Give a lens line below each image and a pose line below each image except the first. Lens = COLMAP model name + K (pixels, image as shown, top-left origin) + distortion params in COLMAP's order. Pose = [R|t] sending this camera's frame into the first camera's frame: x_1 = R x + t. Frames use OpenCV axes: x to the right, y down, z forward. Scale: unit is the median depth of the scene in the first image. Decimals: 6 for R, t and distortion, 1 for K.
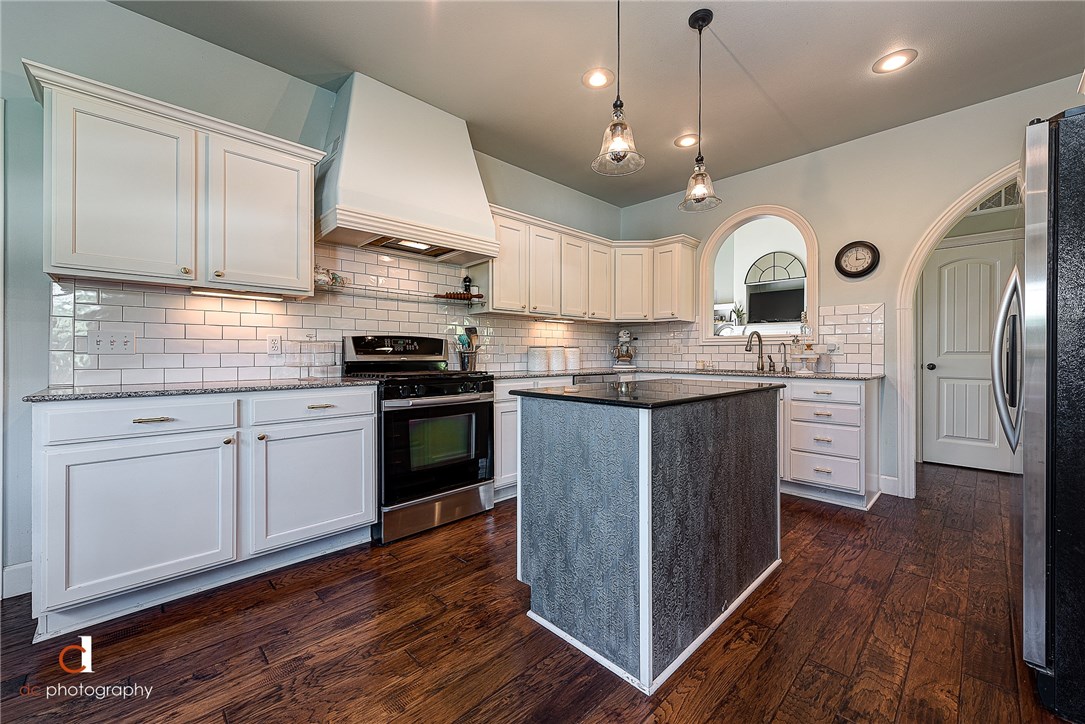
lens RADIAL K [[425.0, 0, 544.3], [0, 425.0, 356.1], [0, 0, 1]] dist [-0.000927, -0.000145]
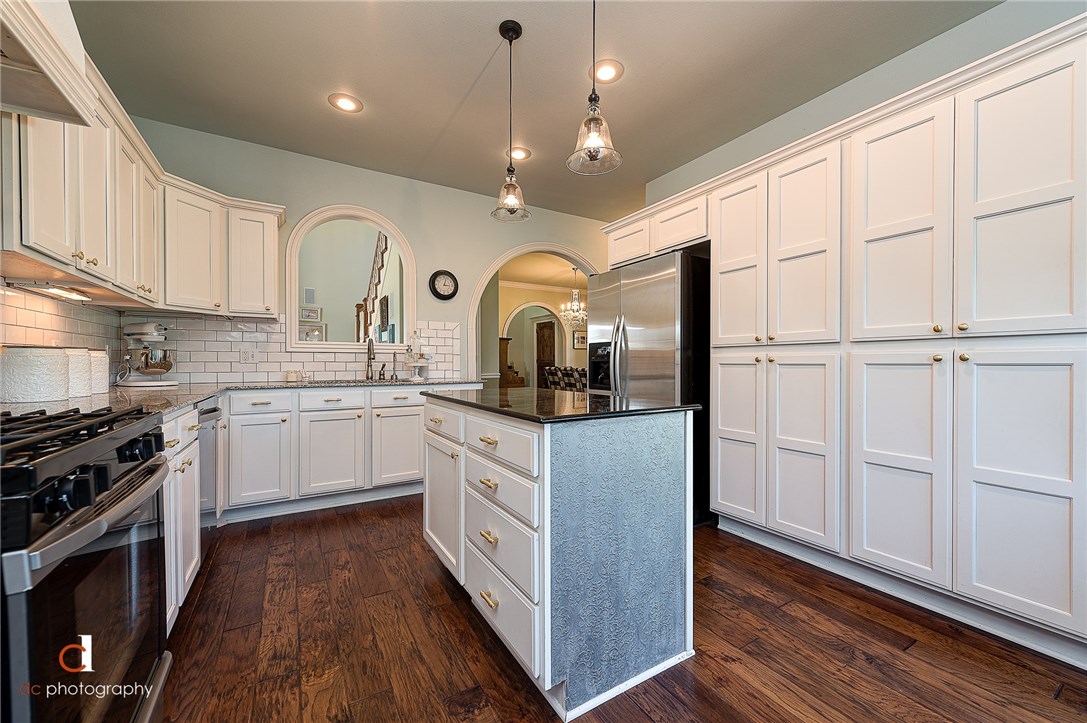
lens RADIAL K [[425.8, 0, 543.8], [0, 425.8, 363.4], [0, 0, 1]] dist [0.003667, 0.000076]
pose [[0.216683, -0.001592, 0.976241, -0.345709], [0.003594, 0.999993, 0.000833, -0.002484], [-0.976235, 0.003328, 0.216687, 0.398961]]
